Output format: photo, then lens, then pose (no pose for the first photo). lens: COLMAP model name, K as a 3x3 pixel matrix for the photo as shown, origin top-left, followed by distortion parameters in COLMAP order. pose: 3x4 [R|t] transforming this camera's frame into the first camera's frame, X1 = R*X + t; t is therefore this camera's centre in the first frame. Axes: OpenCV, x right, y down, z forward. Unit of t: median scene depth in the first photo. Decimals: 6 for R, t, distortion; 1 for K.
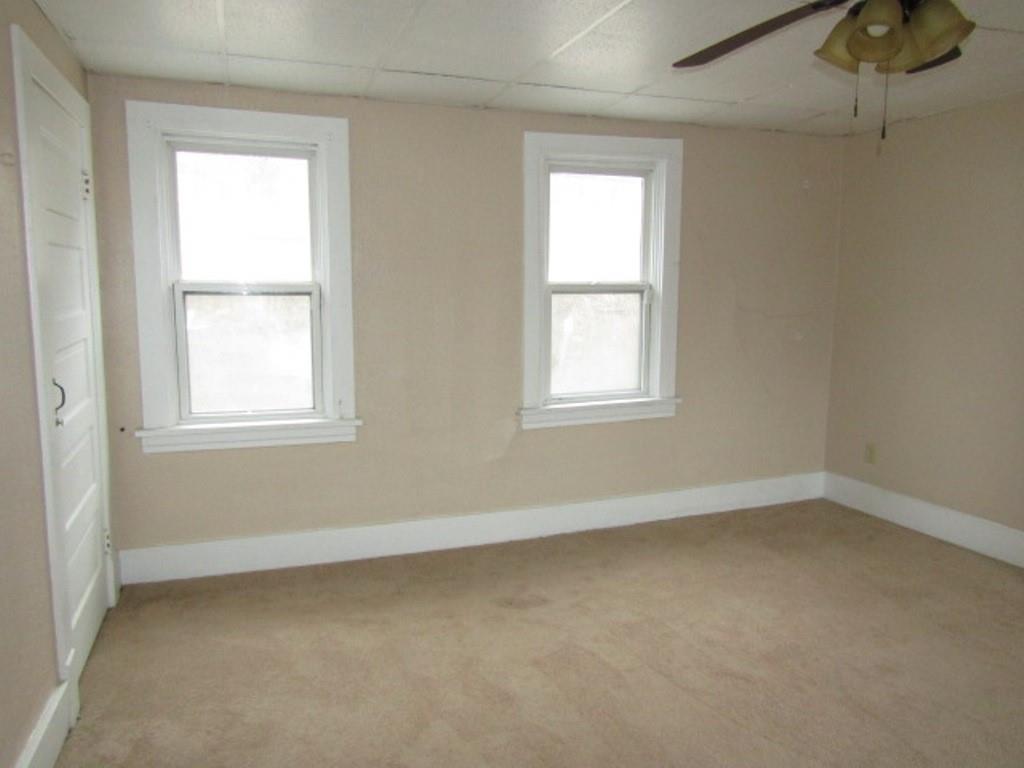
lens RADIAL K [[748.3, 0, 521.0], [0, 748.3, 367.8], [0, 0, 1]] dist [0.004023, 0.001932]
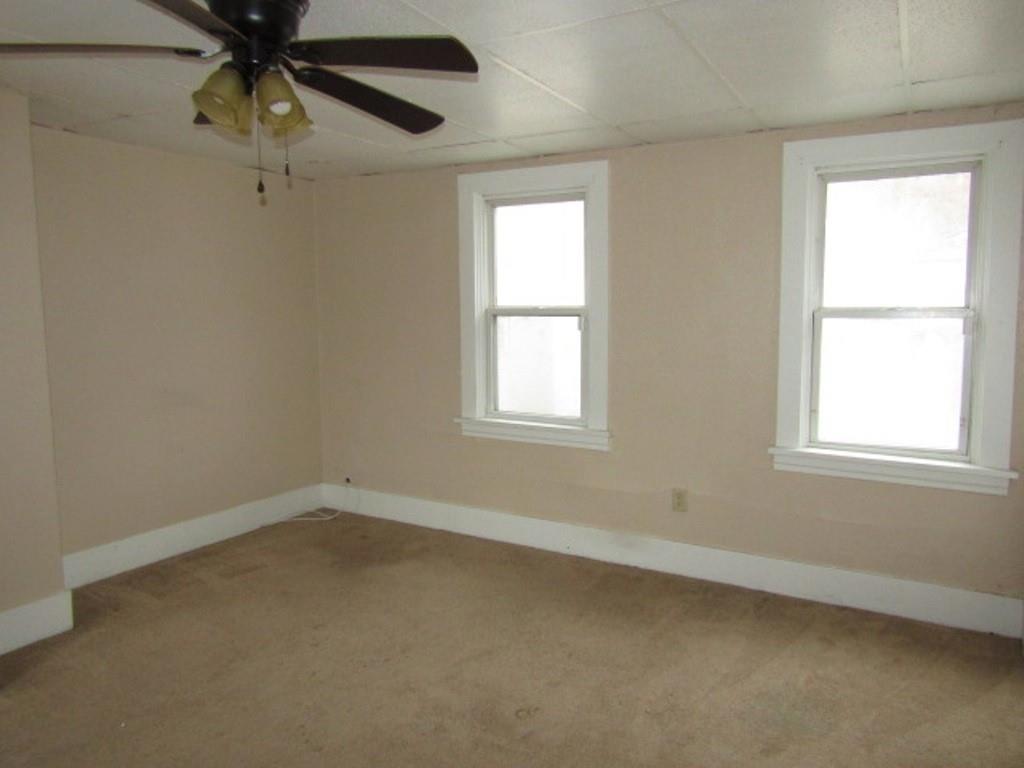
lens RADIAL K [[748.3, 0, 521.0], [0, 748.3, 367.8], [0, 0, 1]] dist [0.004023, 0.001932]
pose [[0.669856, 0.063246, -0.739793, 0.505023], [-0.089878, 0.995946, 0.003763, -0.018162], [0.737031, 0.063971, 0.672824, 0.171352]]
